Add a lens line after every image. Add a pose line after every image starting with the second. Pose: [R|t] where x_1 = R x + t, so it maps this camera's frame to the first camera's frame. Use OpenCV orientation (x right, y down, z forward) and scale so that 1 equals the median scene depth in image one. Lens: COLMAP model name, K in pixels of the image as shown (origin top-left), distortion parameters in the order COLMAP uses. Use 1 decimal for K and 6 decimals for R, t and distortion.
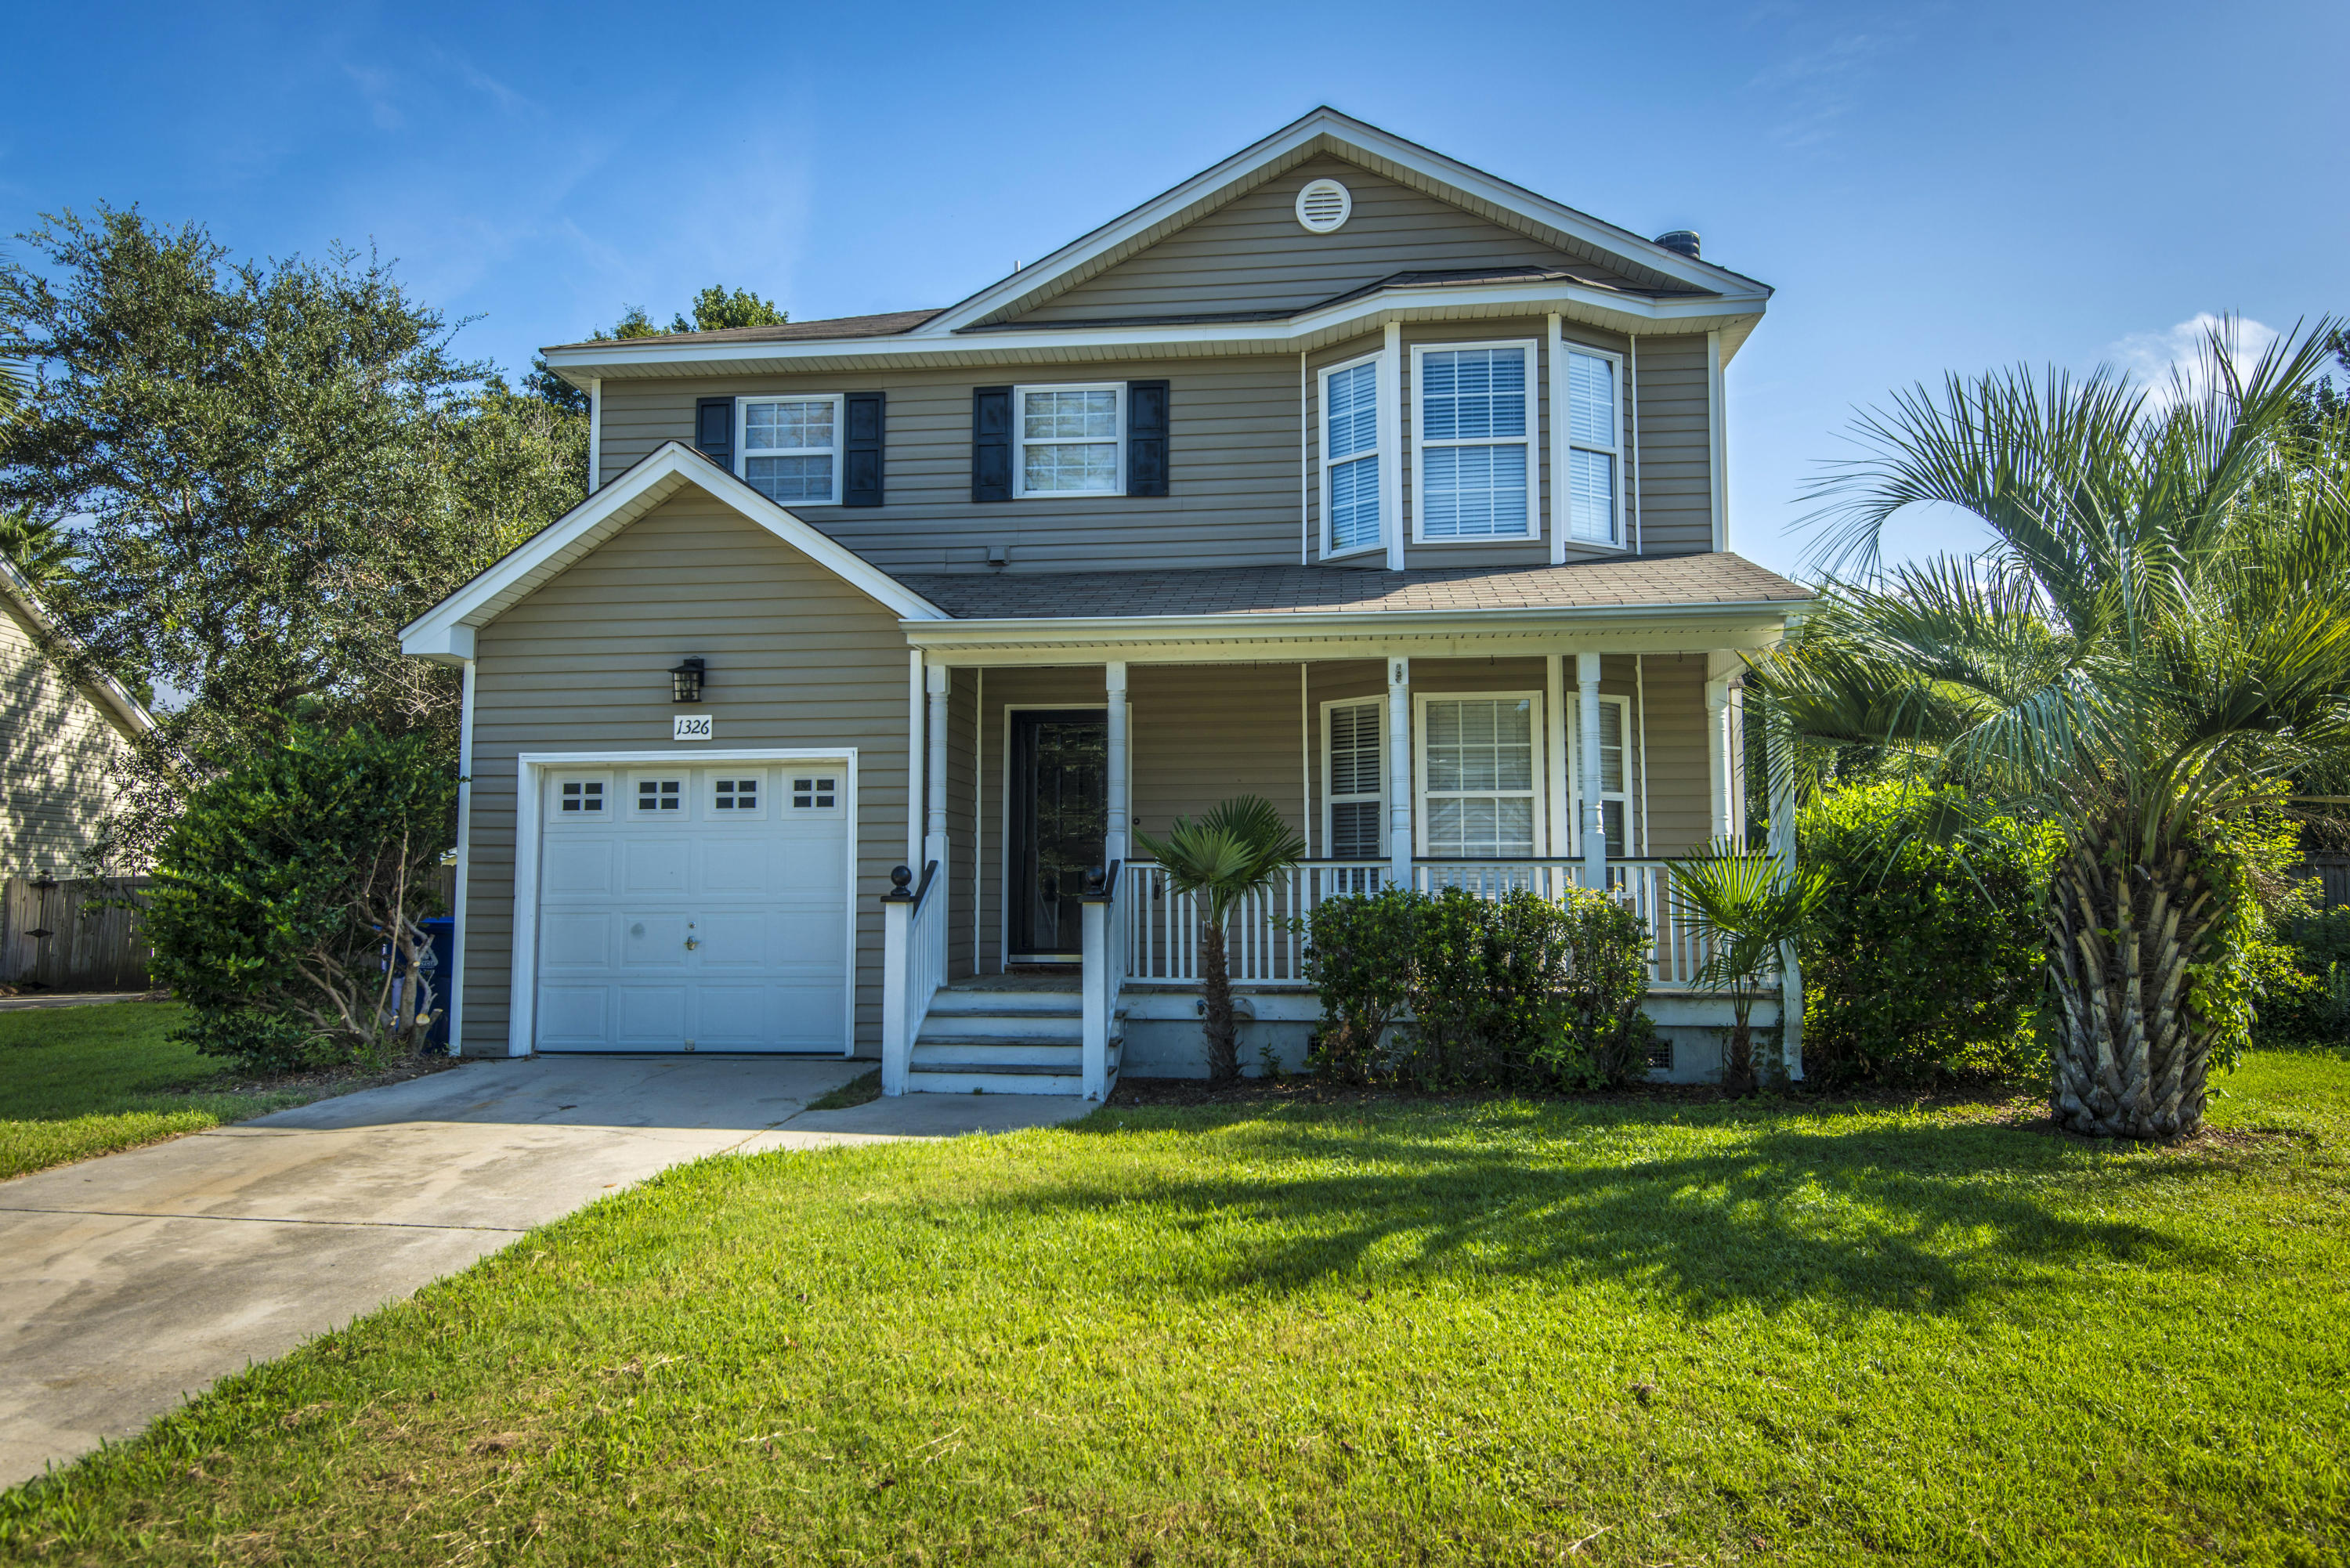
lens RADIAL K [[1466.0, 0, 1177.3], [0, 1466.0, 784.3], [0, 0, 1]] dist [0.007169, -0.004553]
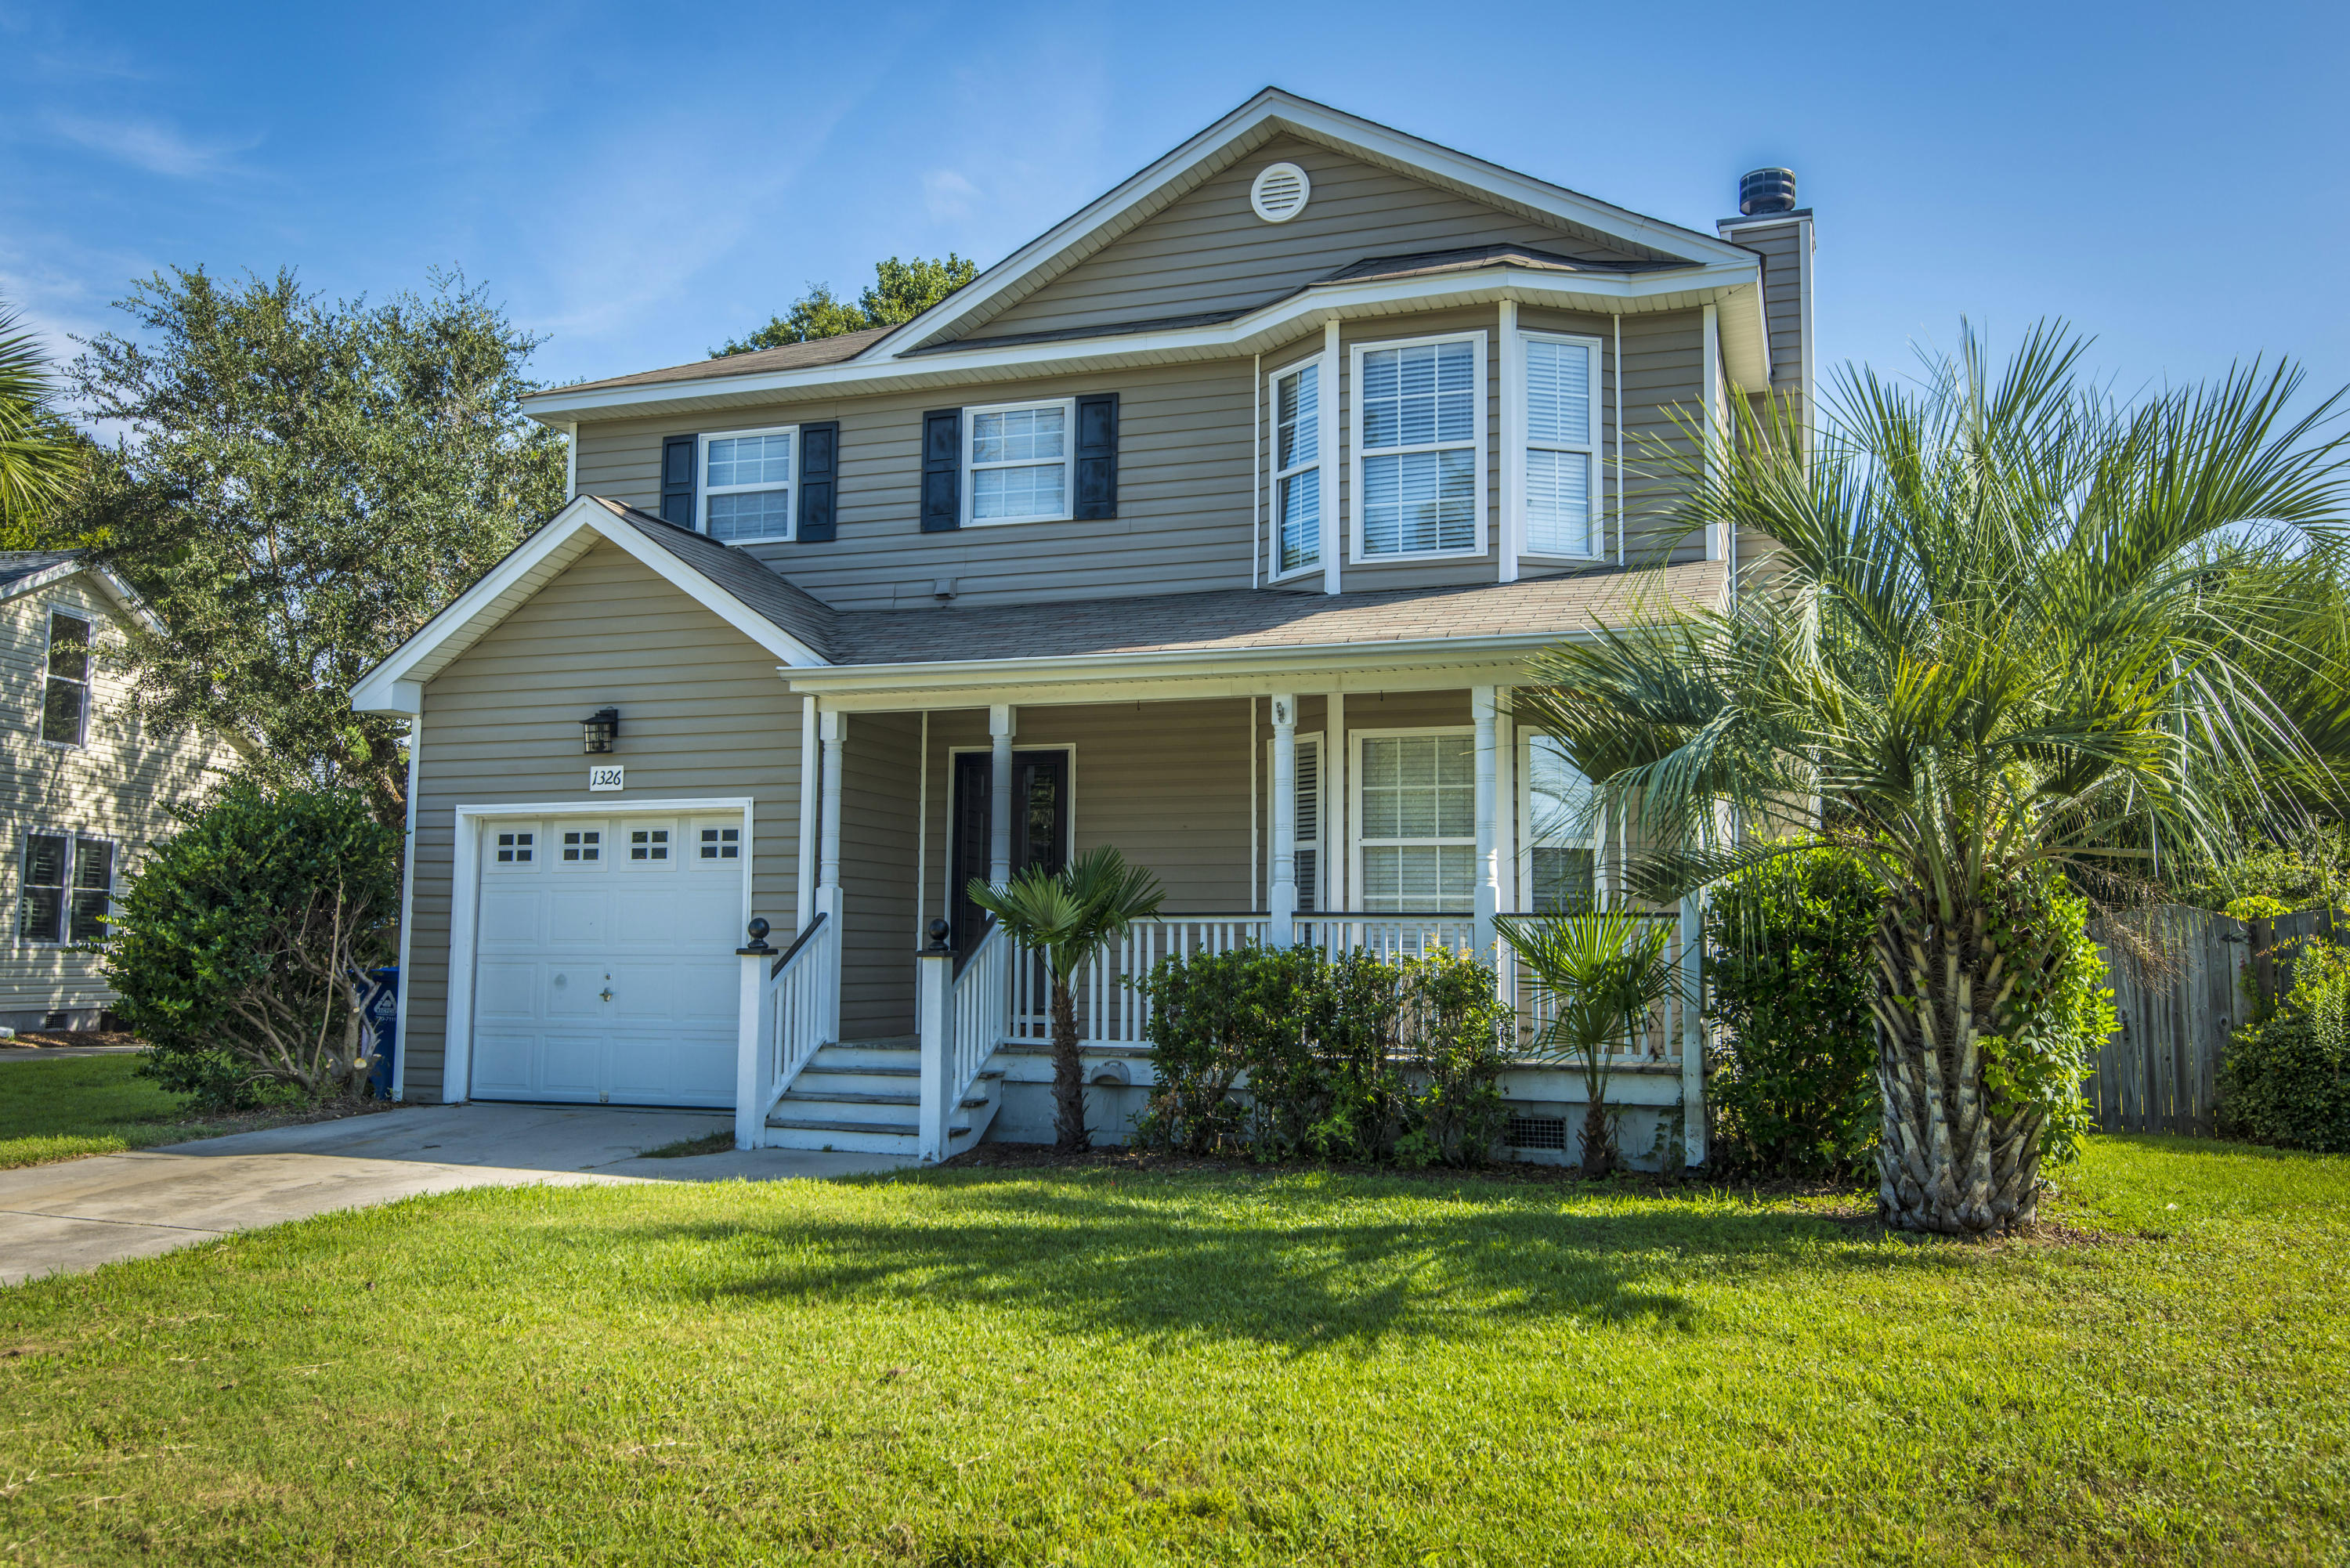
lens RADIAL K [[1852.8, 0, 1175.4], [0, 1852.8, 783.8], [0, 0, 1]] dist [-0.007723, 0.014893]
pose [[0.974855, -0.010491, -0.222592, 0.324258], [0.006801, 0.999827, -0.017337, -0.010257], [0.222735, 0.015387, 0.974758, -0.141168]]
